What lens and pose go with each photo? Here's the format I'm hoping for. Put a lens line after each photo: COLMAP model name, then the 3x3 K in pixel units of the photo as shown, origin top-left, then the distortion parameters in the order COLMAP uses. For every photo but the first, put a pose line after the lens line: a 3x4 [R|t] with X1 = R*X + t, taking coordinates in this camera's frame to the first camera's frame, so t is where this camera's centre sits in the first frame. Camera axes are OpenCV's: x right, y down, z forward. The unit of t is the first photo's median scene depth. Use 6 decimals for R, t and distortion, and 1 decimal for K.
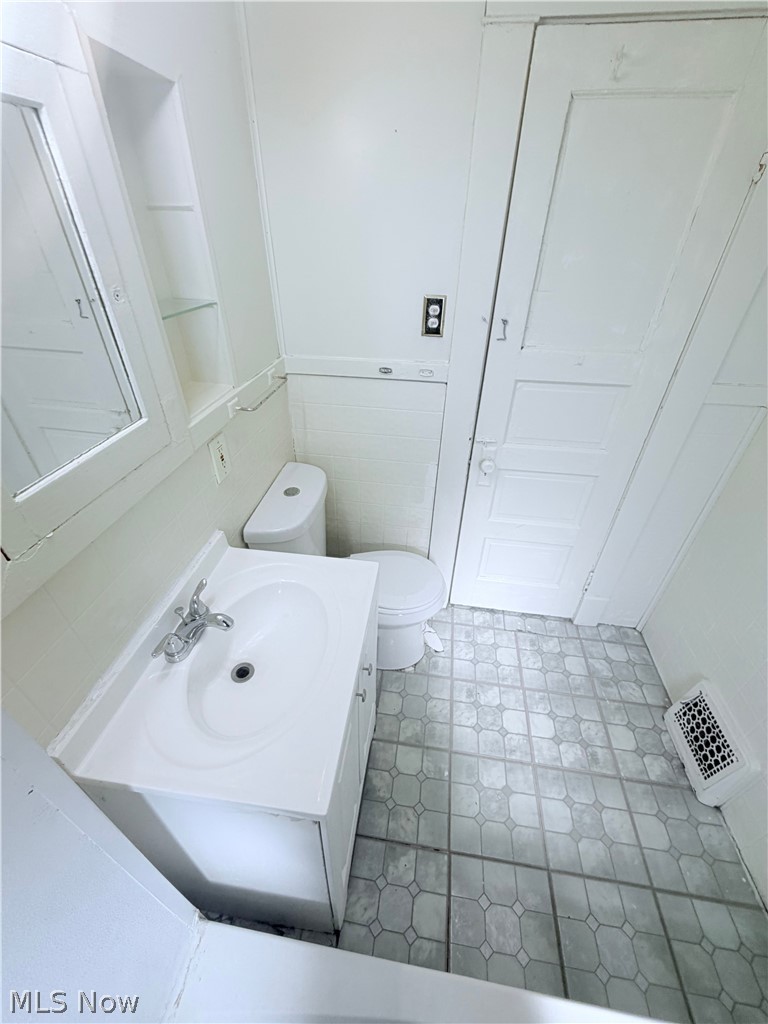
lens RADIAL K [[410.2, 0, 386.3], [0, 410.2, 507.4], [0, 0, 1]] dist [0.000340, 0.000119]
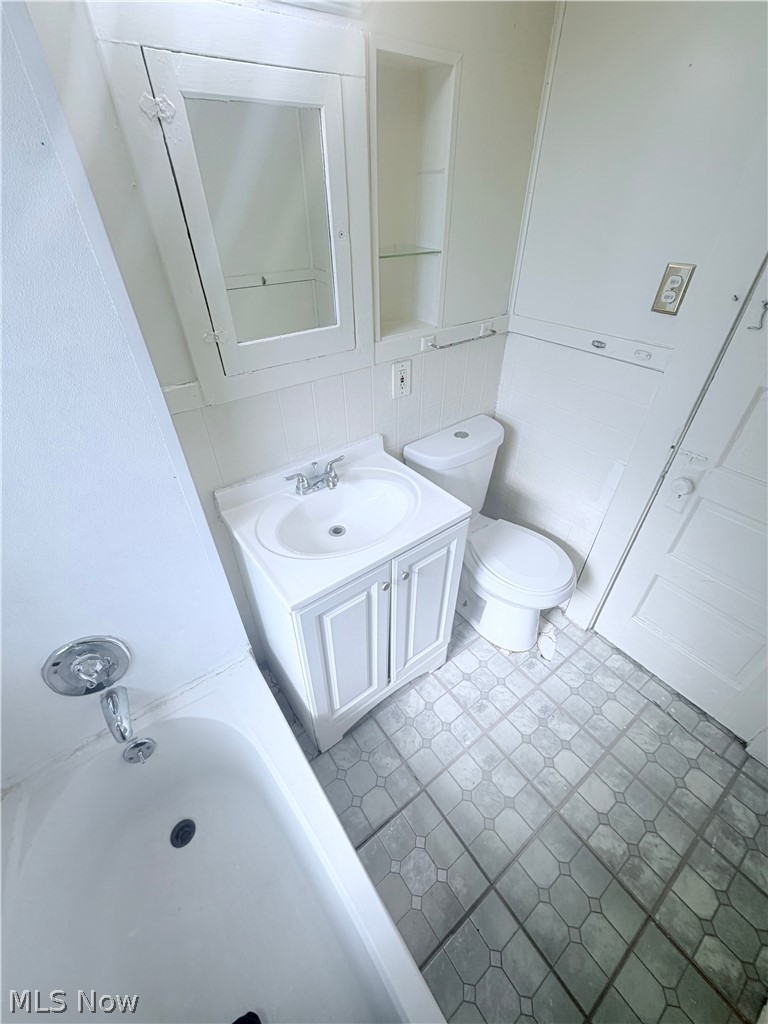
lens RADIAL K [[410.2, 0, 386.3], [0, 410.2, 507.4], [0, 0, 1]] dist [0.000340, 0.000119]
pose [[0.701913, 0.412755, -0.580475, 0.352949], [-0.388807, 0.904878, 0.173279, 0.025956], [0.596781, 0.104066, 0.795627, 0.013186]]
